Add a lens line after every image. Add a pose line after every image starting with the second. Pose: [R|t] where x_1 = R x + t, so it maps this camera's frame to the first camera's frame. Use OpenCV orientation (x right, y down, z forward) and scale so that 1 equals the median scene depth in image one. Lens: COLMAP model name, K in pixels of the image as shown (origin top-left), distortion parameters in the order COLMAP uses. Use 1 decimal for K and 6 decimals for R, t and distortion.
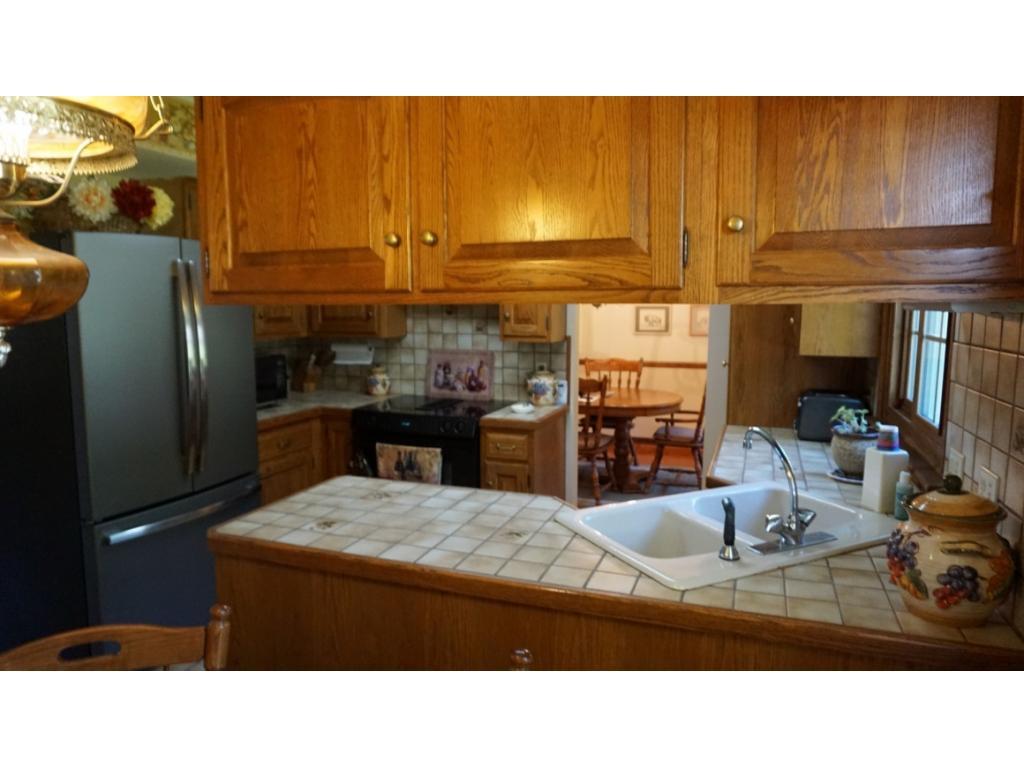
lens RADIAL K [[688.4, 0, 508.6], [0, 688.4, 383.0], [0, 0, 1]] dist [-0.012770, 0.006652]
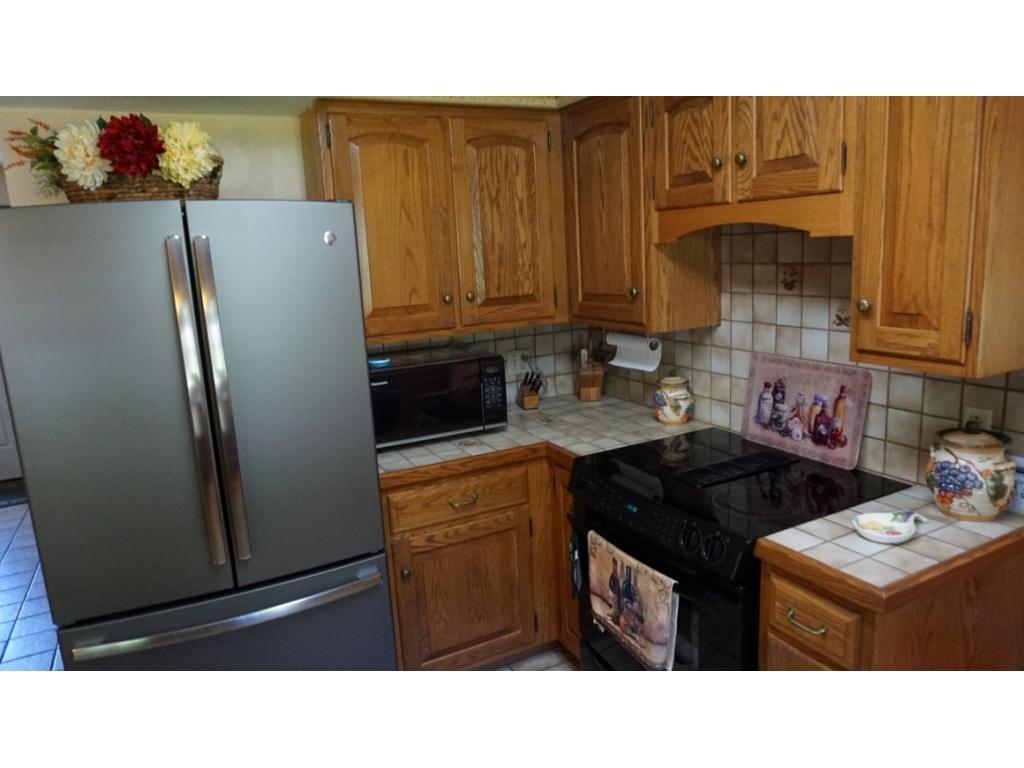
lens RADIAL K [[688.4, 0, 511.2], [0, 688.4, 377.1], [0, 0, 1]] dist [-0.012770, 0.006652]
pose [[0.738020, 0.086573, -0.669202, 0.111466], [-0.027233, 0.994749, 0.098655, -0.079970], [0.674229, -0.054585, 0.736503, 0.483443]]
